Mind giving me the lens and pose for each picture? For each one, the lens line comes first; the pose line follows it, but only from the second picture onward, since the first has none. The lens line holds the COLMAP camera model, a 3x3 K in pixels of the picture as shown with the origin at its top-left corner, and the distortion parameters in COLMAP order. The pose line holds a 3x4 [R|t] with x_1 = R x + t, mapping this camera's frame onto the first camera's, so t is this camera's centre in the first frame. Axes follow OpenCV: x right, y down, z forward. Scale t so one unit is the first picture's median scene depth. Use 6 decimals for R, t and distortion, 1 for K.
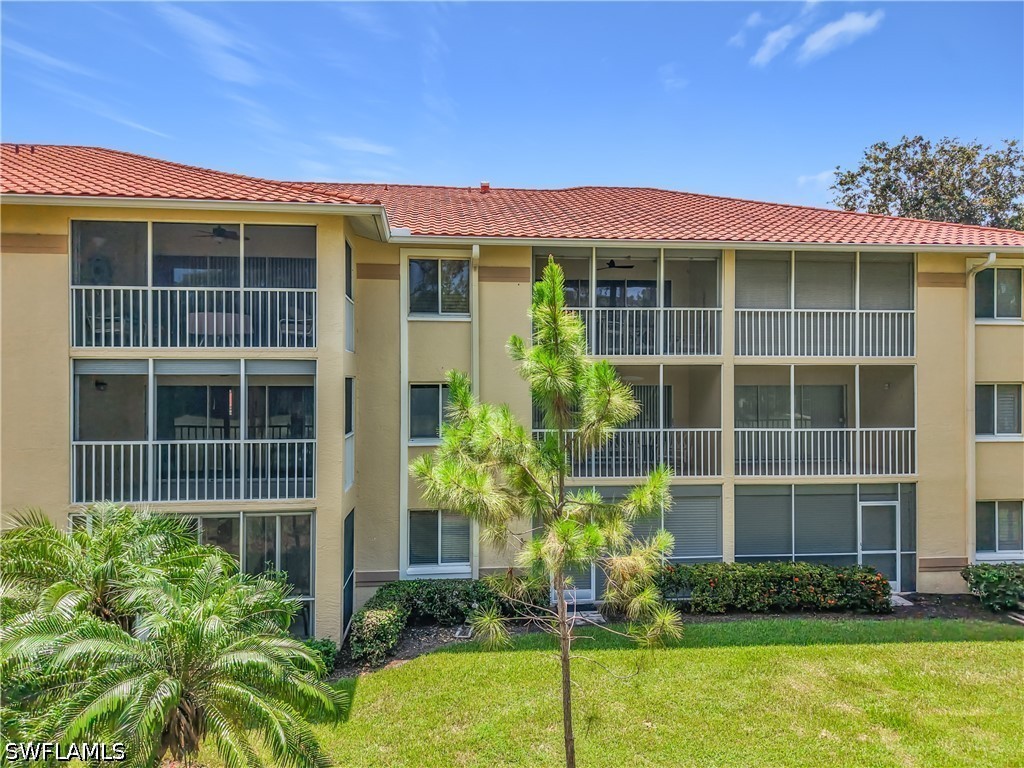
lens RADIAL K [[701.2, 0, 512.0], [0, 701.2, 384.0], [0, 0, 1]] dist [0.041578, -0.000944]
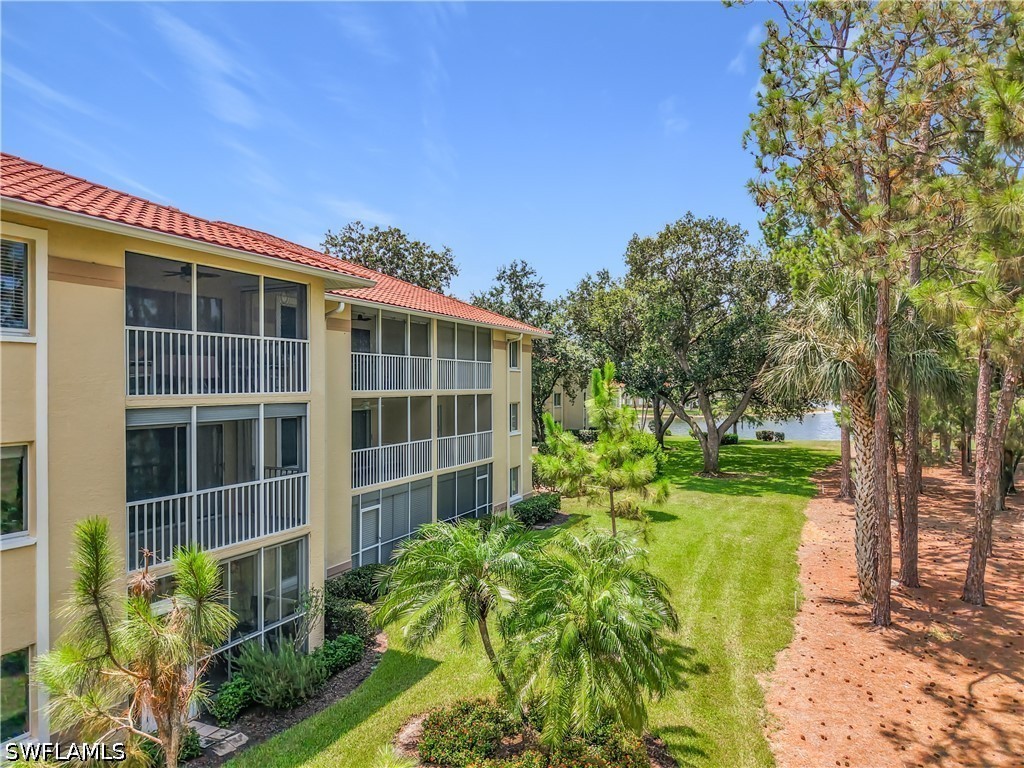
lens RADIAL K [[701.2, 0, 512.0], [0, 701.2, 384.0], [0, 0, 1]] dist [0.041578, -0.000944]
pose [[0.490419, -0.007443, 0.871455, -1.131446], [0.024858, 0.999676, -0.005451, -0.049140], [-0.871132, 0.024335, 0.490445, 0.159787]]
